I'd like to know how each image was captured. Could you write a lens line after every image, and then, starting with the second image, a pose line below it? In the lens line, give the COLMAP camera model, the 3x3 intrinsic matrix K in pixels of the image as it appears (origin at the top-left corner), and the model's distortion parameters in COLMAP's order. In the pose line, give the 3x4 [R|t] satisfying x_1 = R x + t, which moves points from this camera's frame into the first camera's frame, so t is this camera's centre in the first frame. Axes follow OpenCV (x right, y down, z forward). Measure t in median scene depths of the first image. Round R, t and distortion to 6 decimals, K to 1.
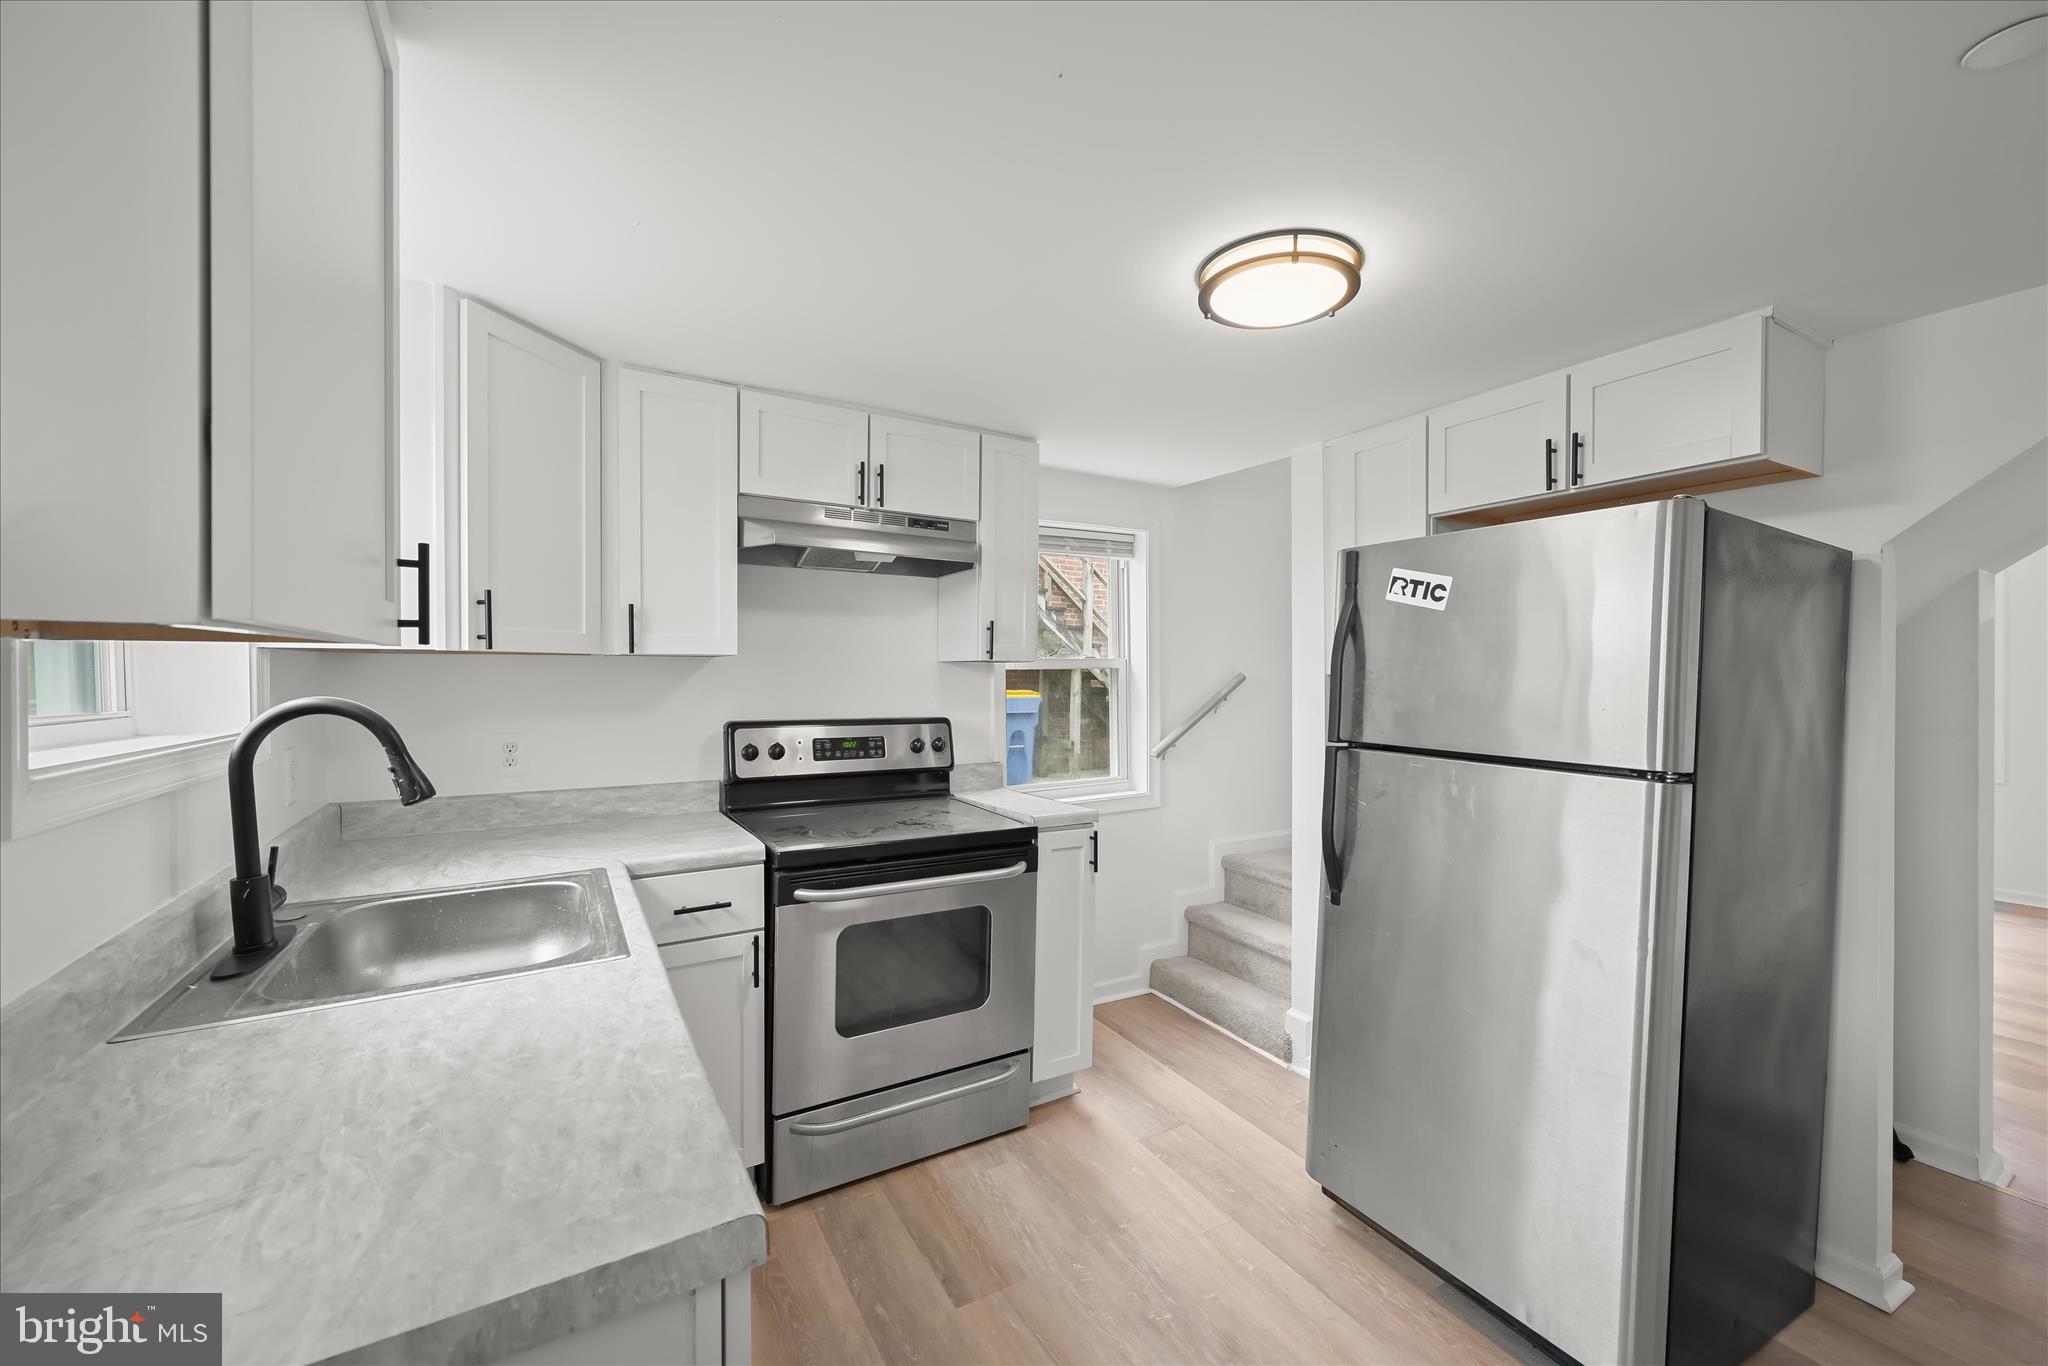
lens RADIAL K [[798.8, 0, 1025.3], [0, 798.8, 684.9], [0, 0, 1]] dist [-0.001495, 0.000020]
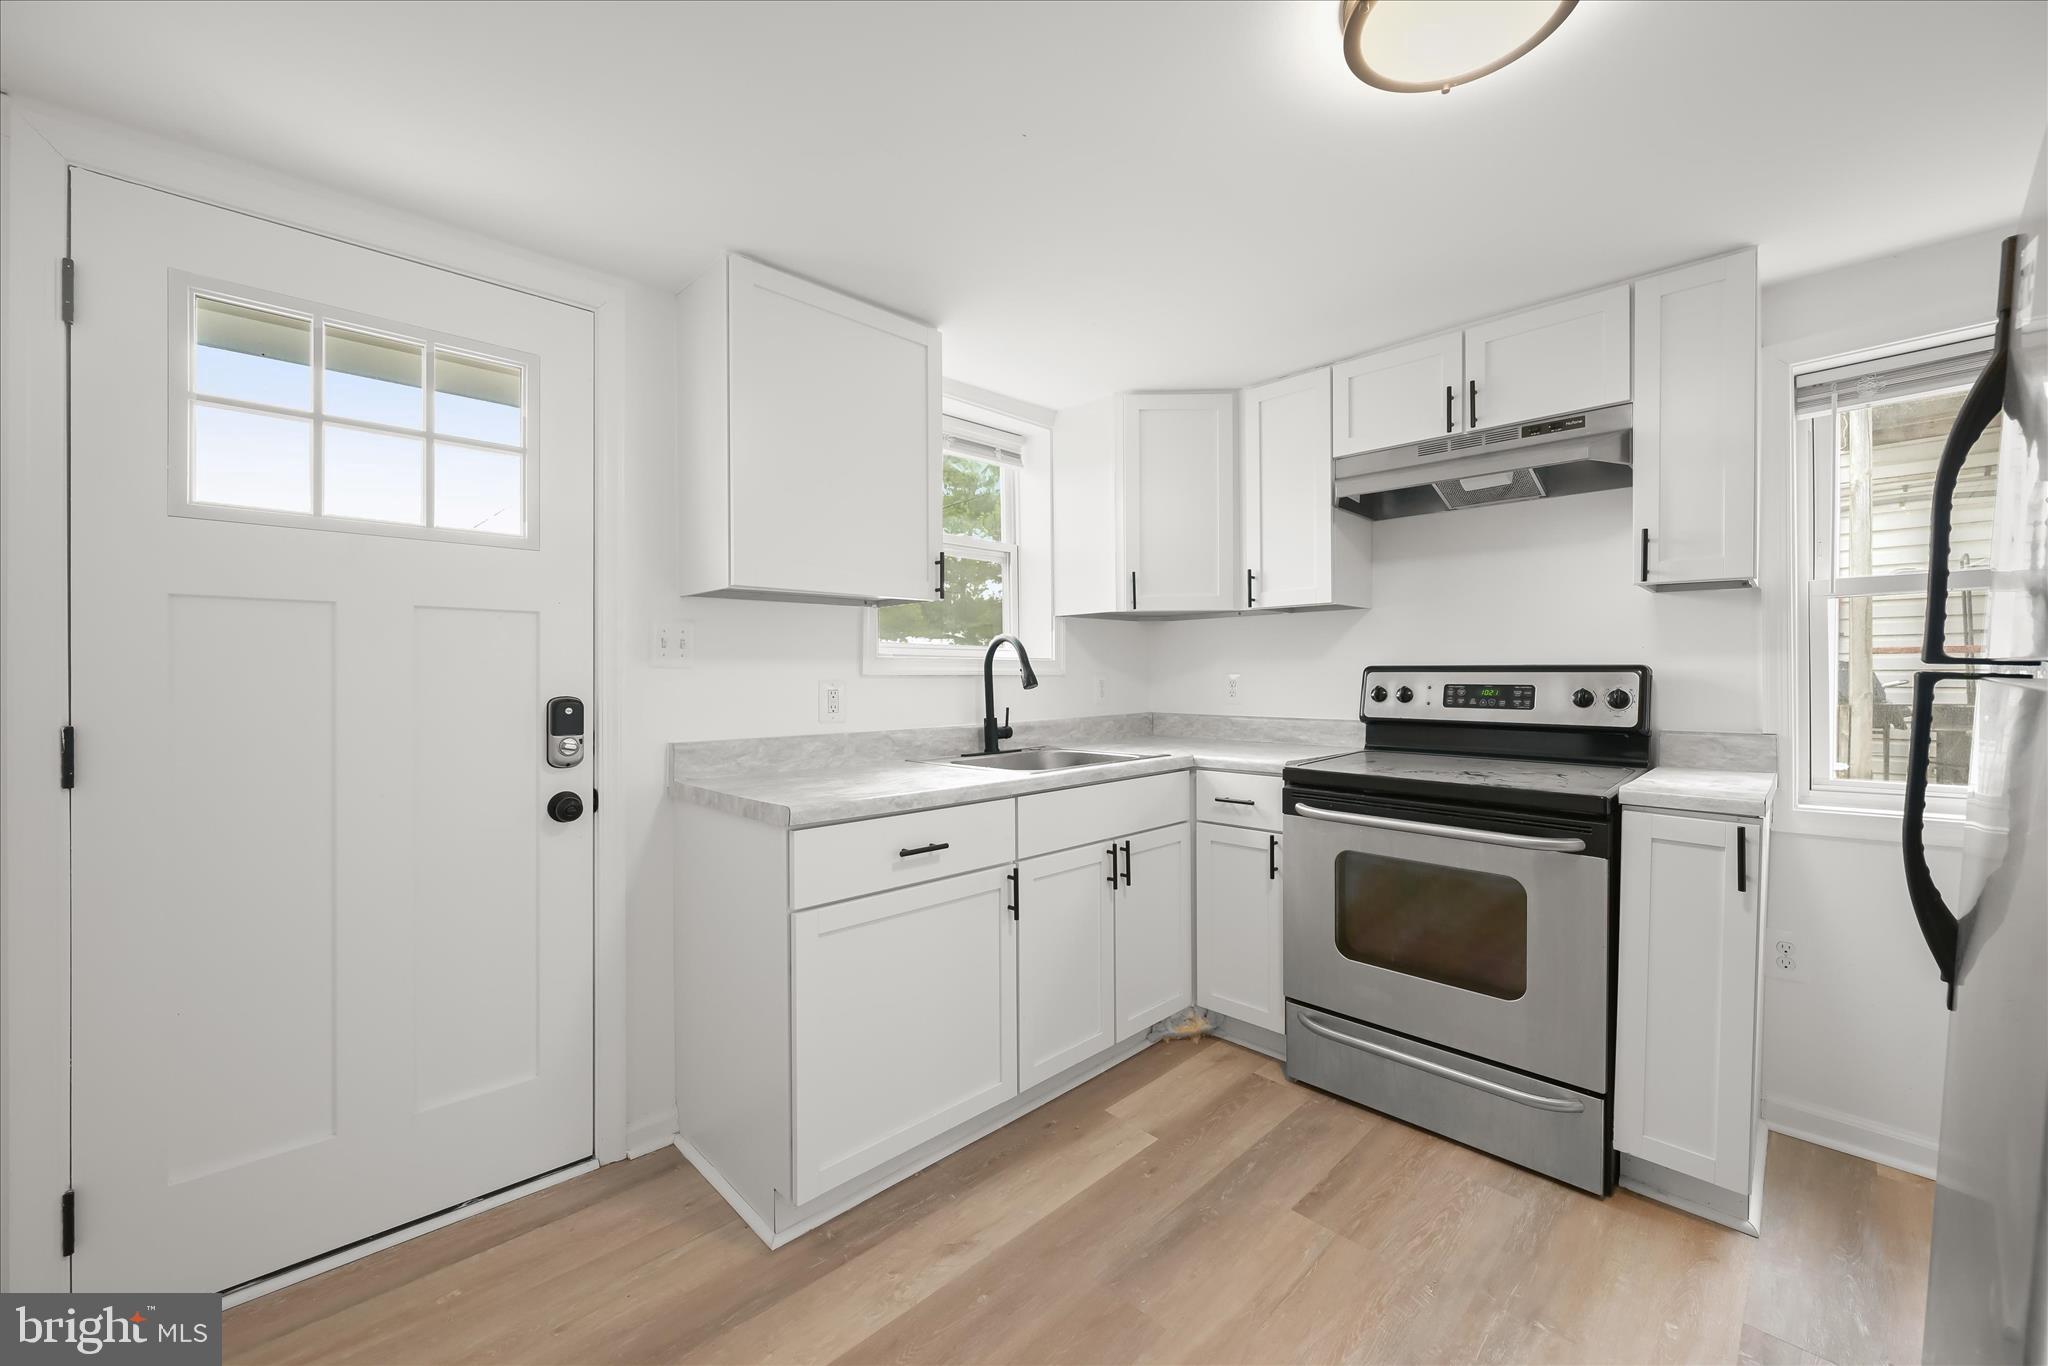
lens RADIAL K [[798.8, 0, 1030.5], [0, 798.8, 678.1], [0, 0, 1]] dist [-0.001495, 0.000020]
pose [[0.246682, -0.000075, -0.969096, 0.568641], [-0.010282, 0.999944, -0.002695, 0.070178], [0.969042, 0.010629, 0.246668, 0.283249]]
